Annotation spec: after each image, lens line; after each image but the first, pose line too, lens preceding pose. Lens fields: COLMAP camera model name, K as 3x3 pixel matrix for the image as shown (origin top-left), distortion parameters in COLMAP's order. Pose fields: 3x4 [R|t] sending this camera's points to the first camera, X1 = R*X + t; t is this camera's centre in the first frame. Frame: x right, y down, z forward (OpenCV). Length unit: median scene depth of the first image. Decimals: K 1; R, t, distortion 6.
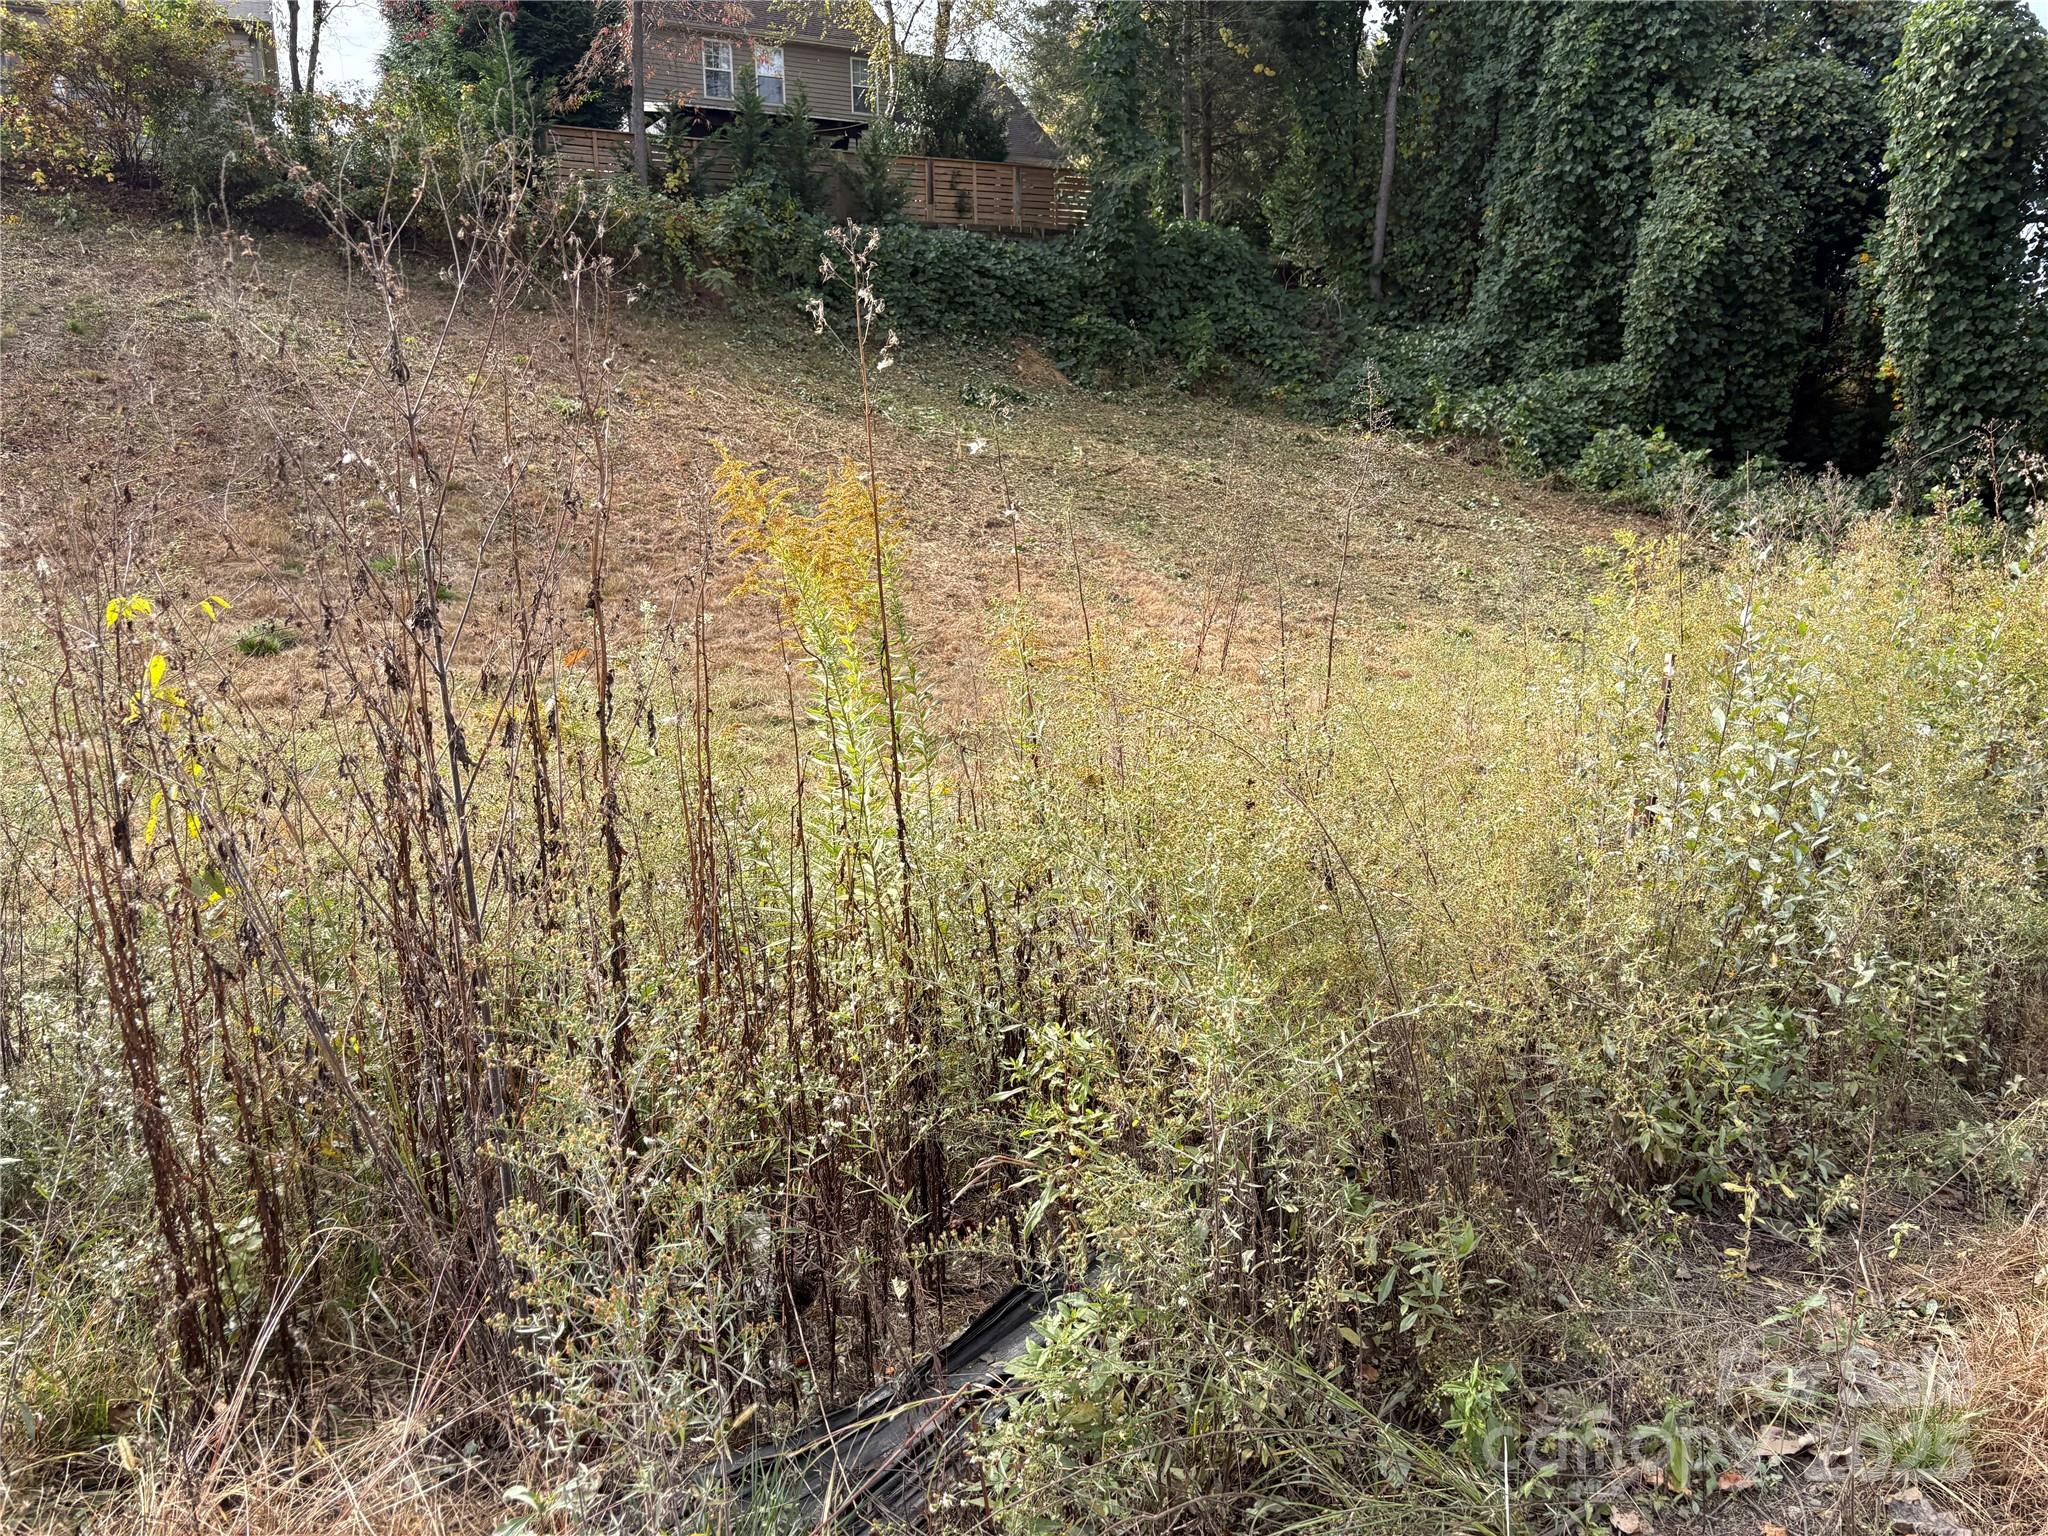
lens RADIAL K [[1554.0, 0, 1035.6], [0, 1554.0, 770.4], [0, 0, 1]] dist [0.049533, -0.048530]
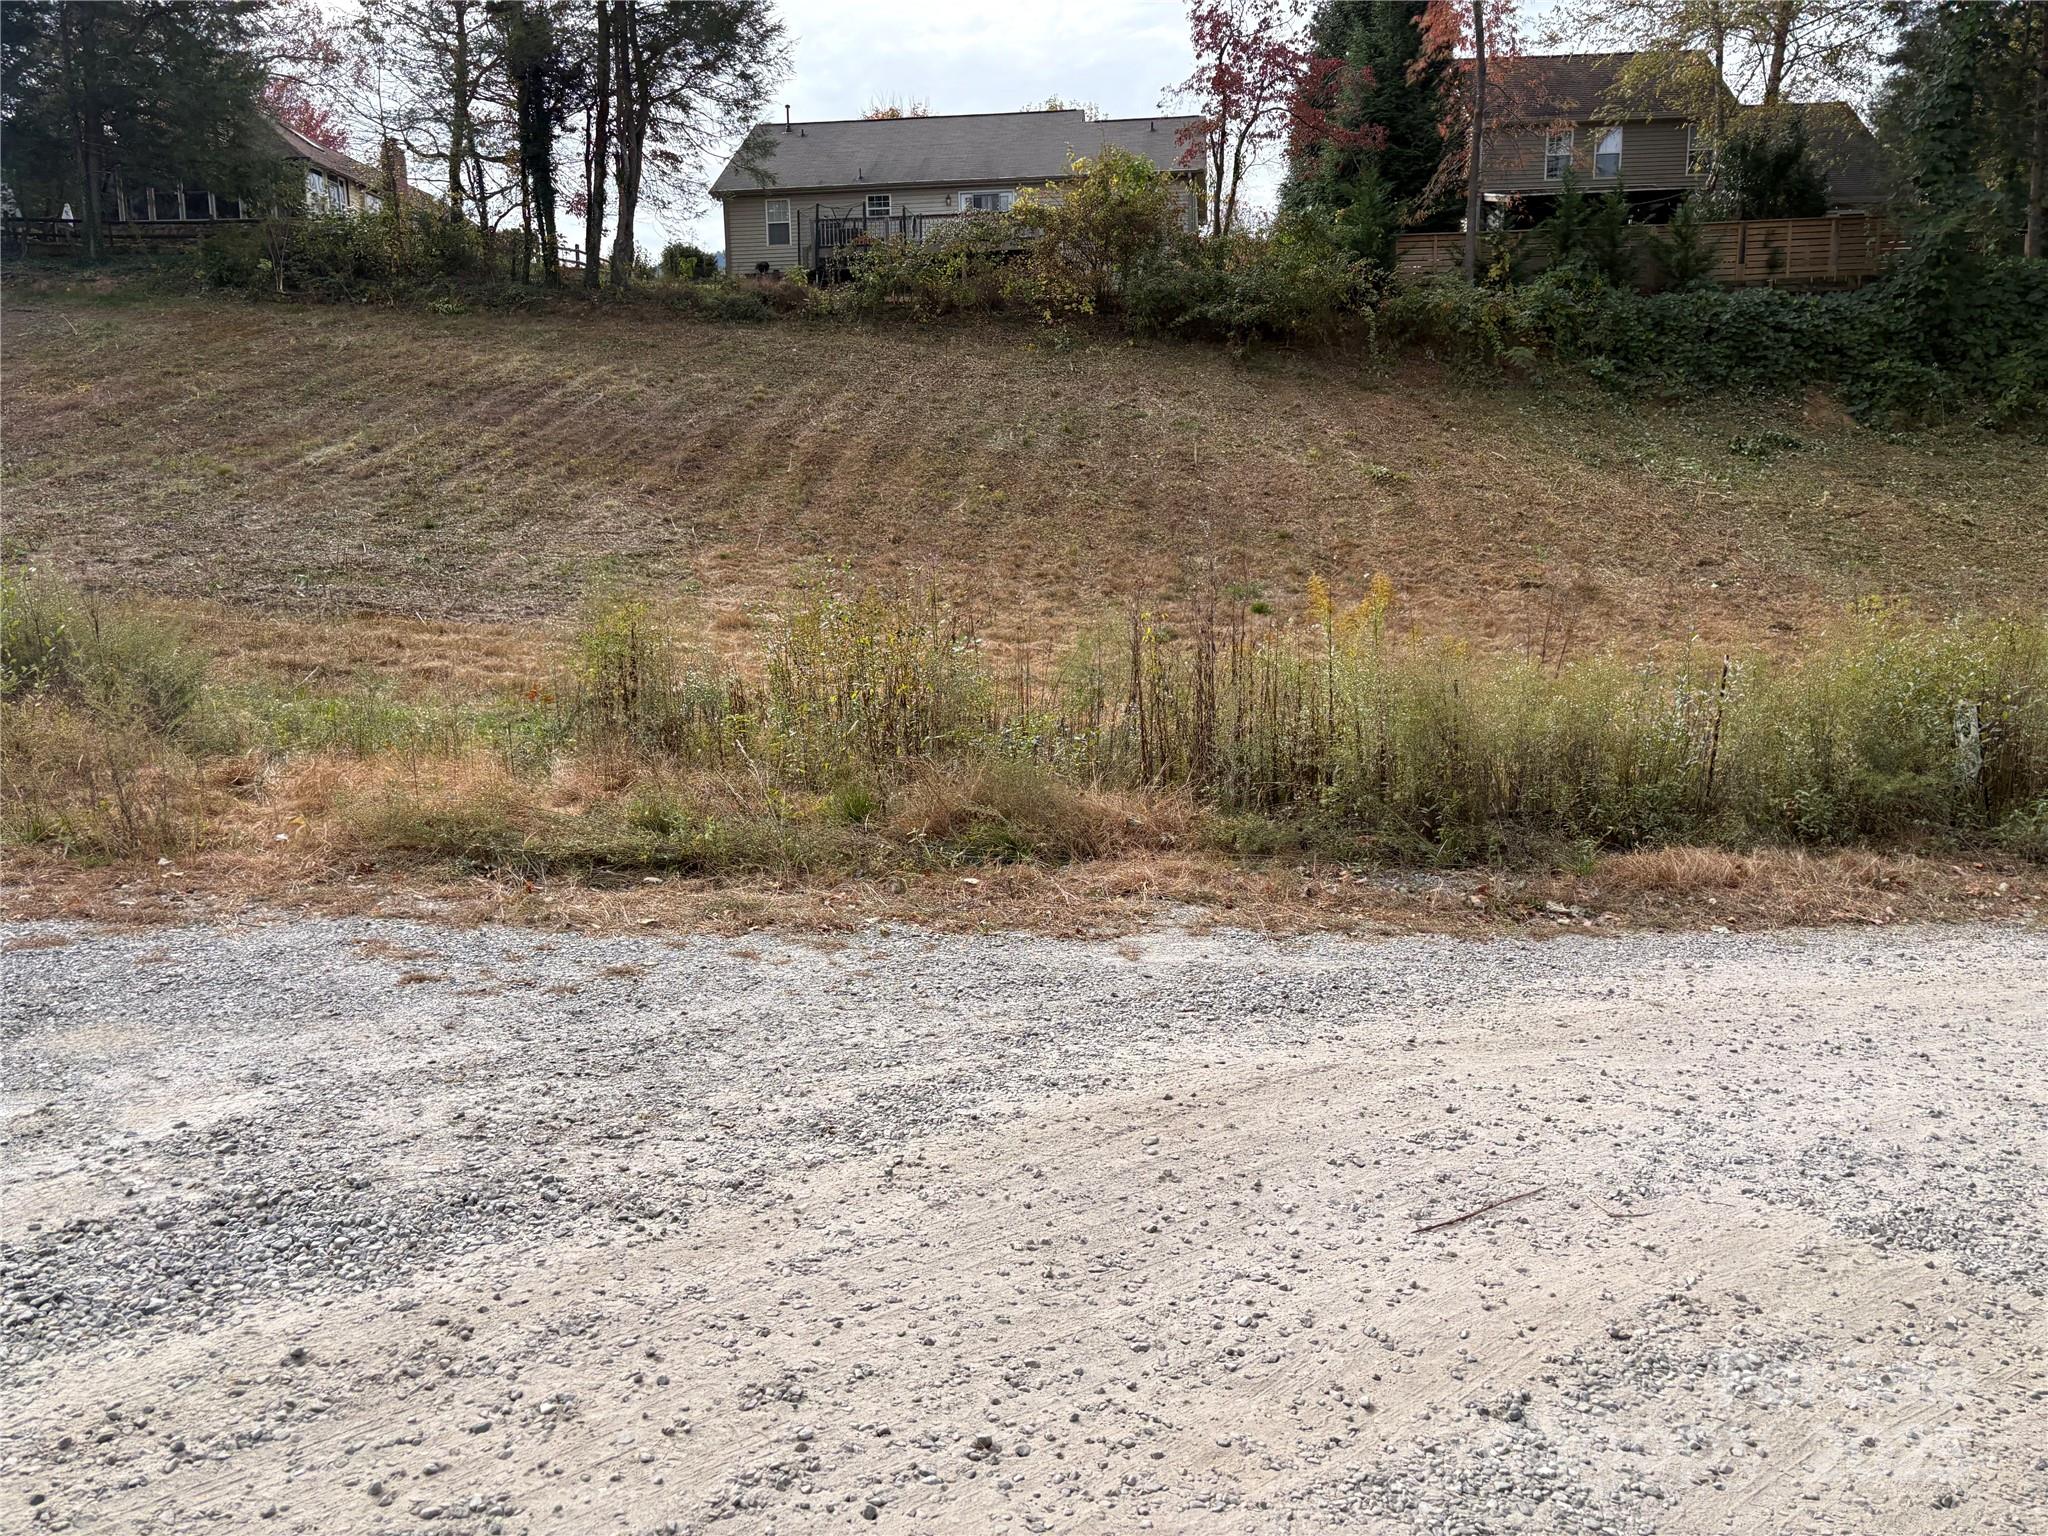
lens RADIAL K [[1554.0, 0, 1039.3], [0, 1554.0, 771.3], [0, 0, 1]] dist [0.049533, -0.048530]
pose [[0.863356, 0.081869, -0.497909, 0.134696], [-0.087058, 0.996121, 0.012833, 0.030121], [0.497028, 0.032268, 0.867134, -0.288797]]
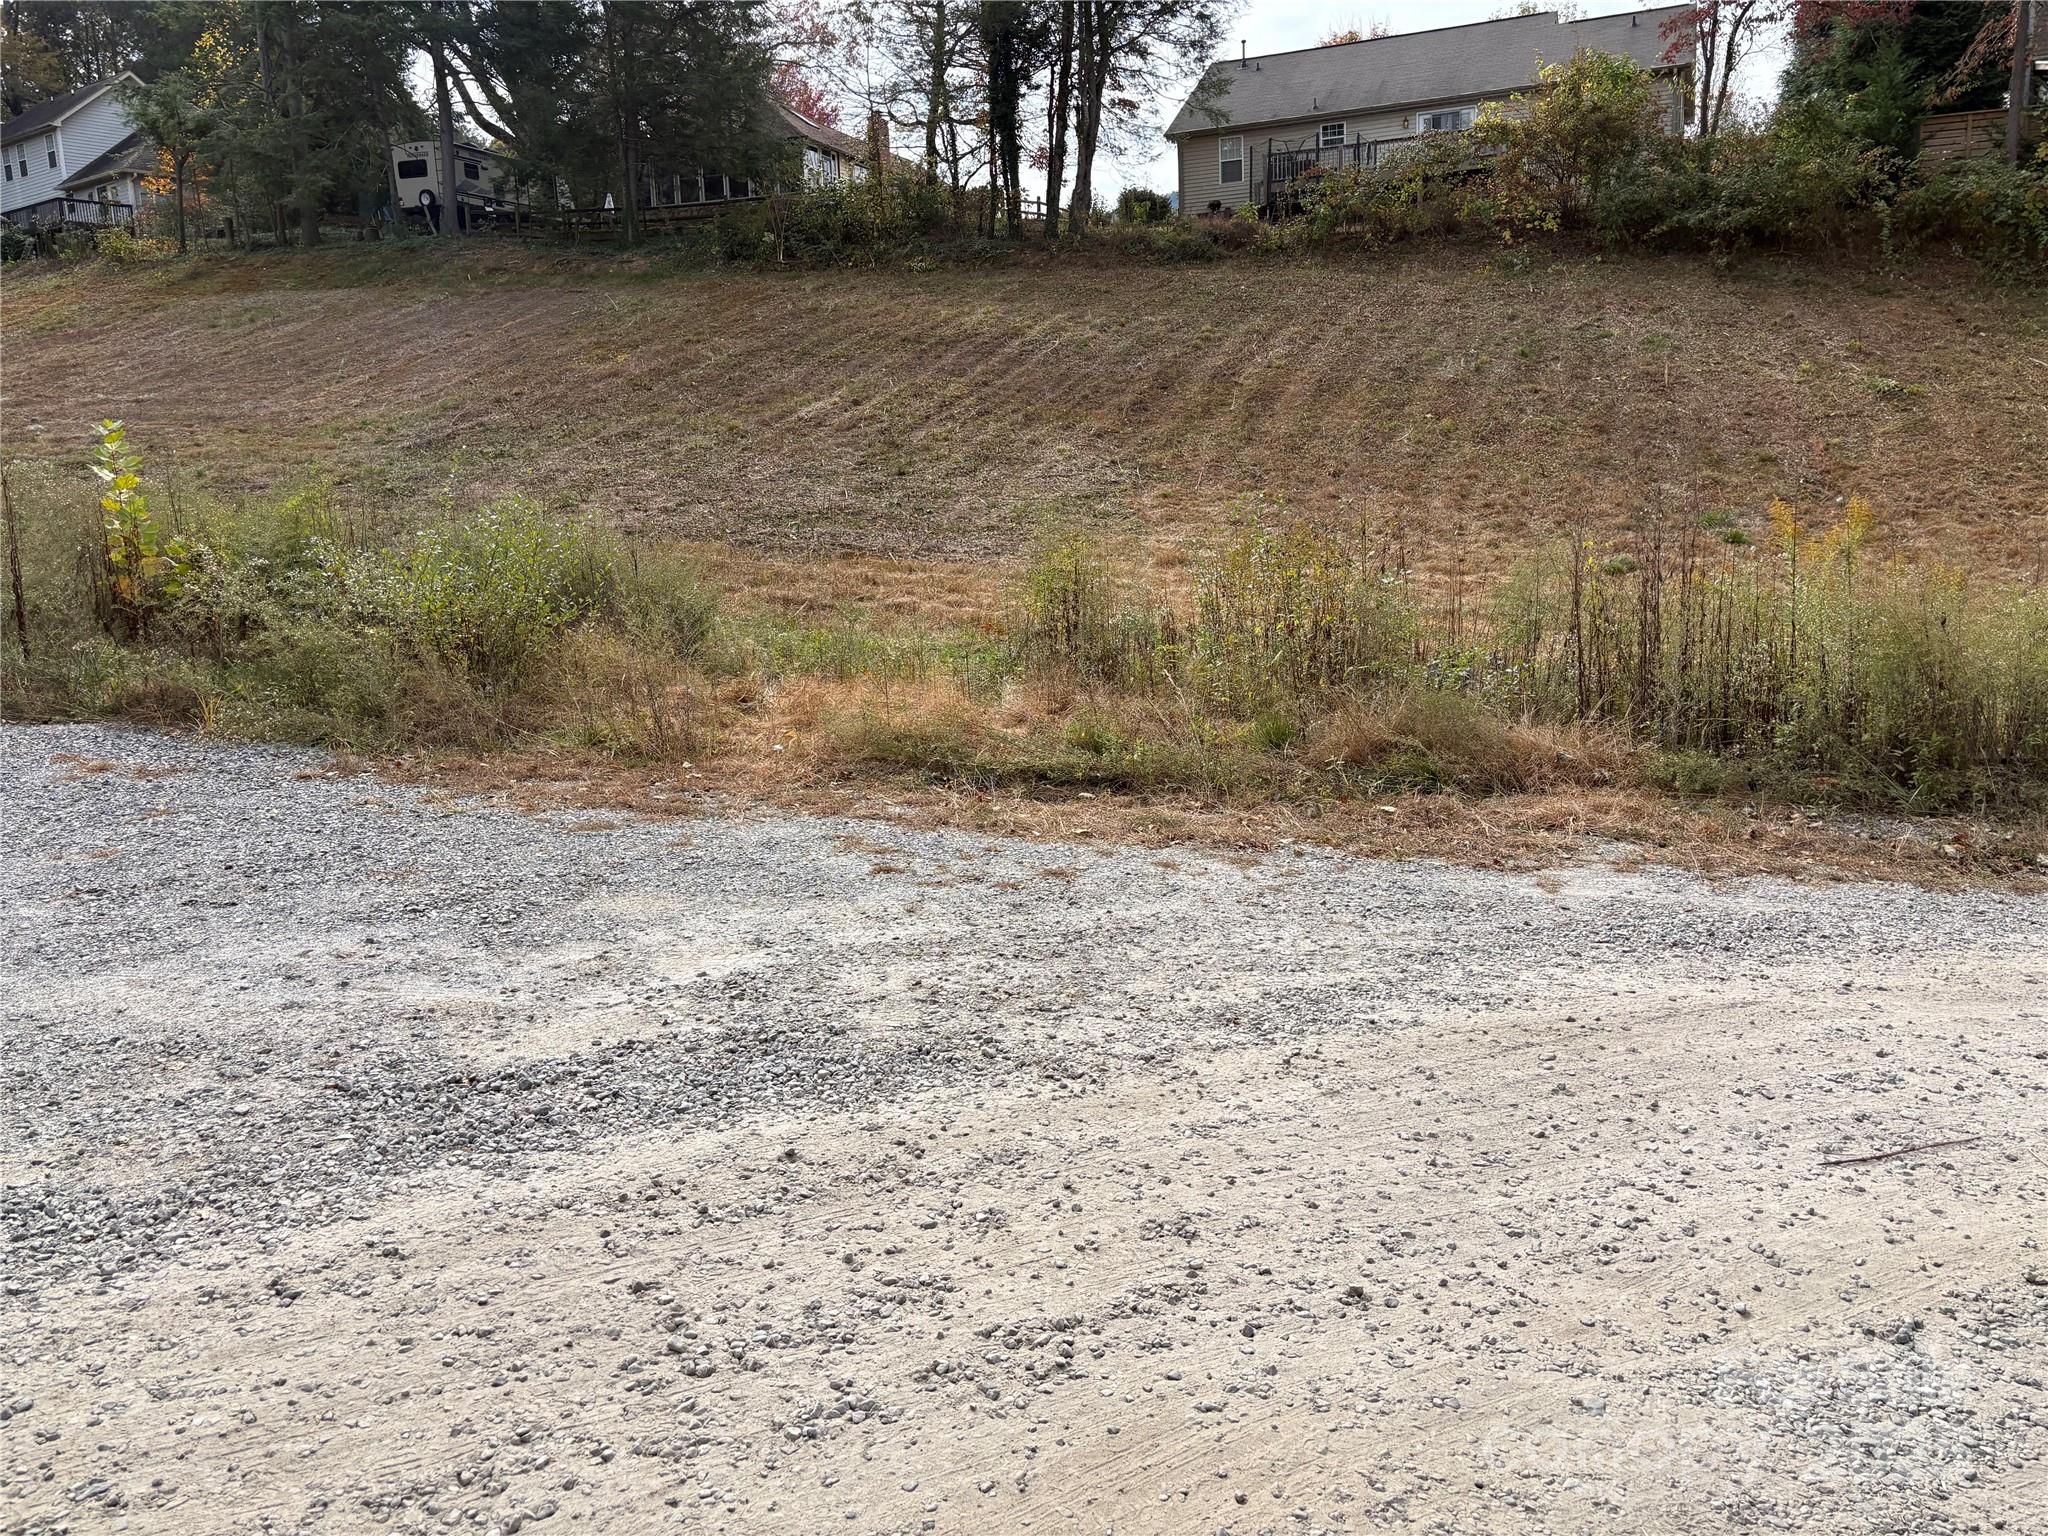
lens RADIAL K [[1554.0, 0, 1036.2], [0, 1554.0, 749.2], [0, 0, 1]] dist [0.049533, -0.048530]
pose [[0.688173, 0.116254, -0.716173, 0.149395], [-0.100124, 0.992852, 0.064957, 0.032223], [0.718605, 0.027004, 0.694894, -0.300250]]
